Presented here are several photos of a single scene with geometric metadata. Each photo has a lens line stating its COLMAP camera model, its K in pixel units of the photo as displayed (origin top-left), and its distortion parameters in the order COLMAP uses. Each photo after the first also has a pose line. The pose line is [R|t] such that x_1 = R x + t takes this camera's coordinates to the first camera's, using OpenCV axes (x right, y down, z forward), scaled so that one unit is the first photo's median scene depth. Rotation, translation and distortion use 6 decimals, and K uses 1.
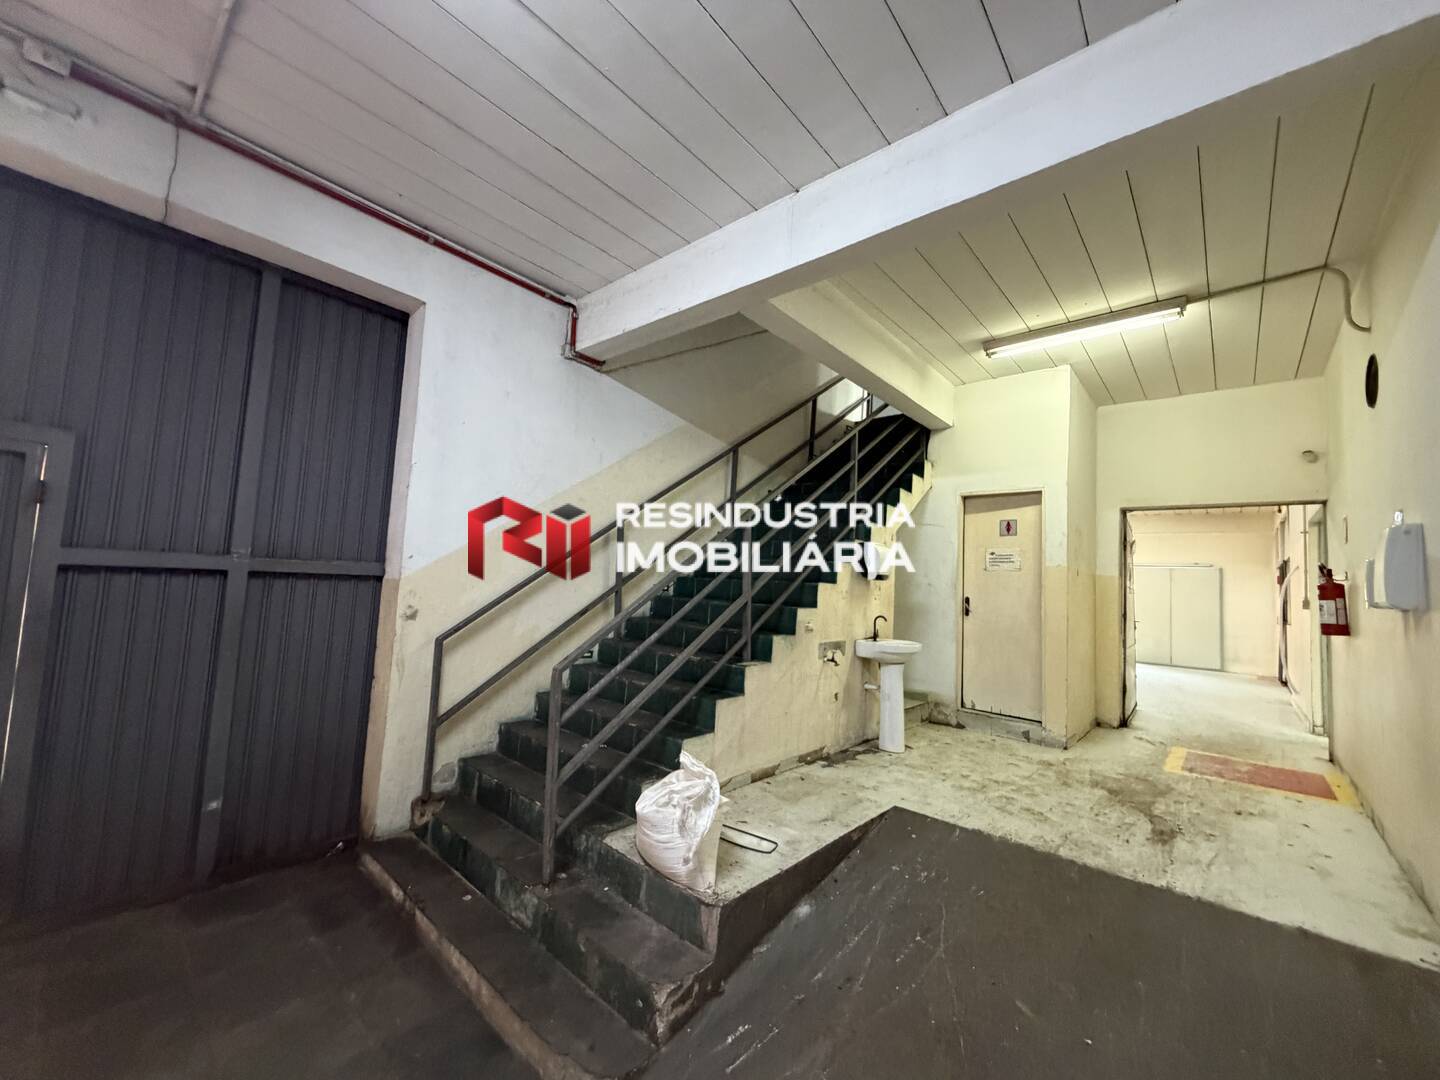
lens RADIAL K [[572.4, 0, 716.8], [0, 572.4, 540.1], [0, 0, 1]] dist [-0.000327, -0.000216]
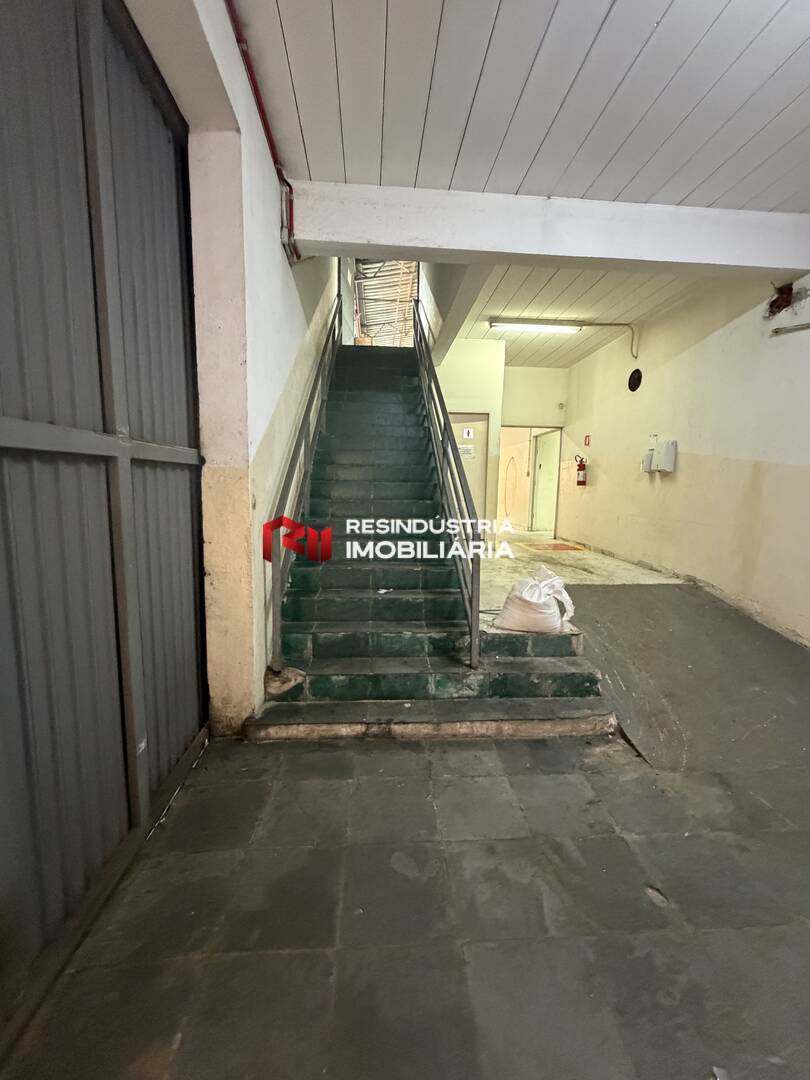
lens RADIAL K [[429.3, 0, 401.1], [0, 429.3, 536.3], [0, 0, 1]] dist [-0.000327, -0.000216]
pose [[0.700960, -0.127482, 0.701714, -0.986005], [-0.033314, 0.976968, 0.210767, 0.025230], [-0.712422, -0.171116, 0.680569, 0.355022]]
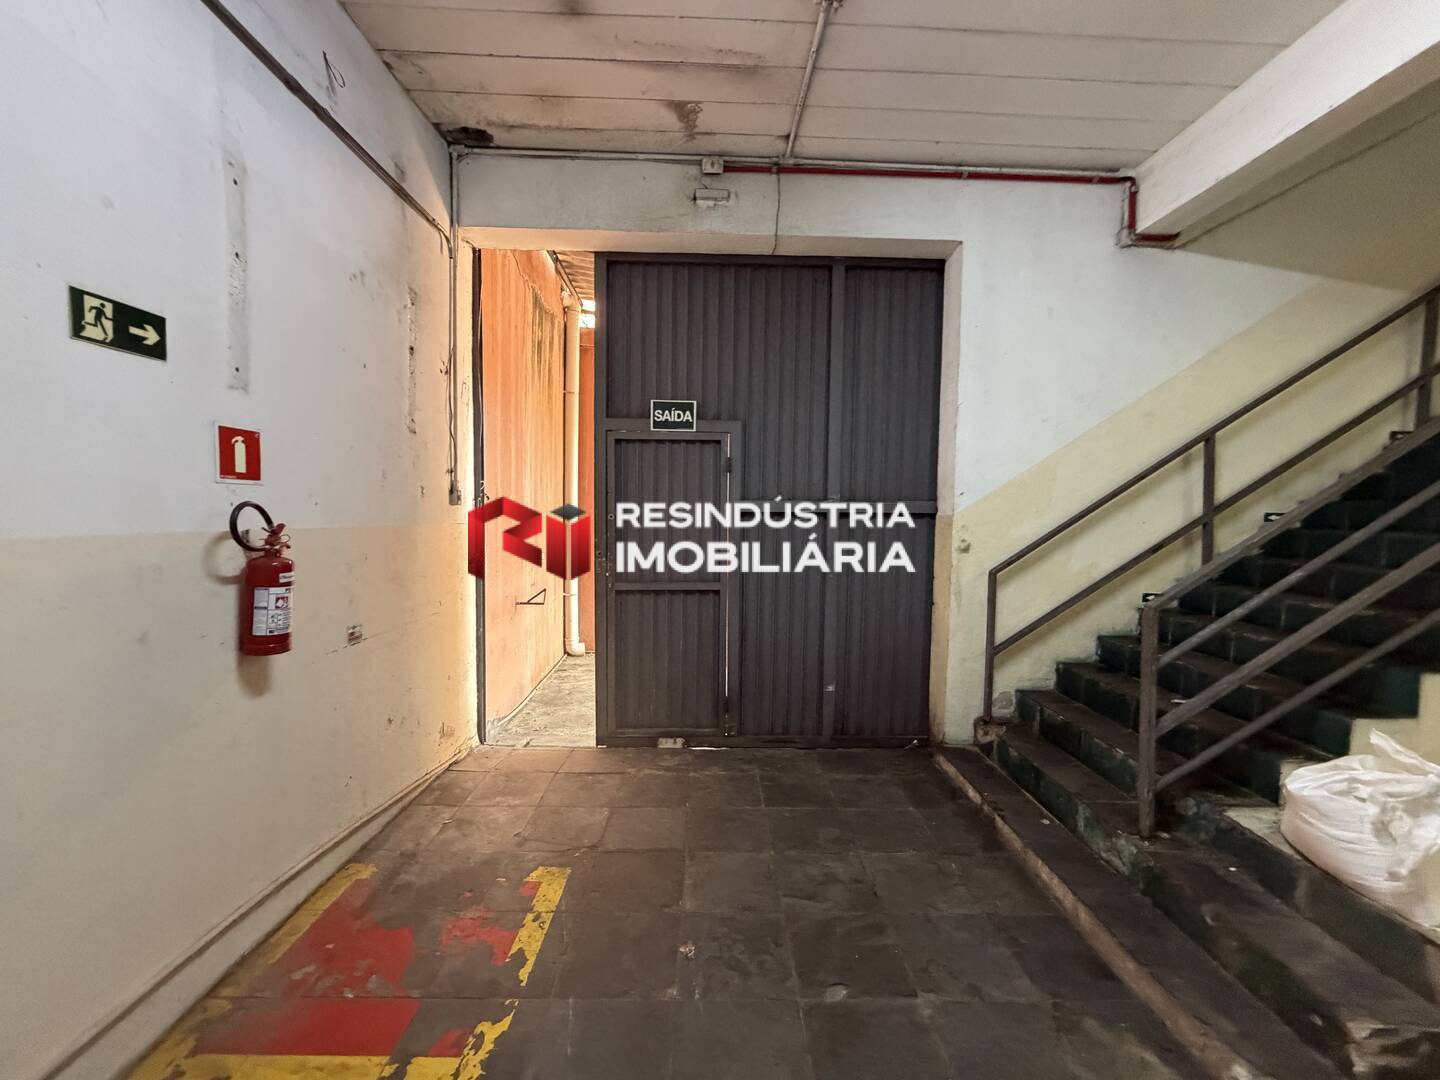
lens RADIAL K [[572.4, 0, 715.3], [0, 572.4, 540.2], [0, 0, 1]] dist [-0.000327, -0.000216]
pose [[0.675736, -0.006286, -0.737117, -0.071302], [0.076384, 0.995178, 0.061537, 0.016899], [0.733176, -0.097887, 0.672957, -0.060057]]
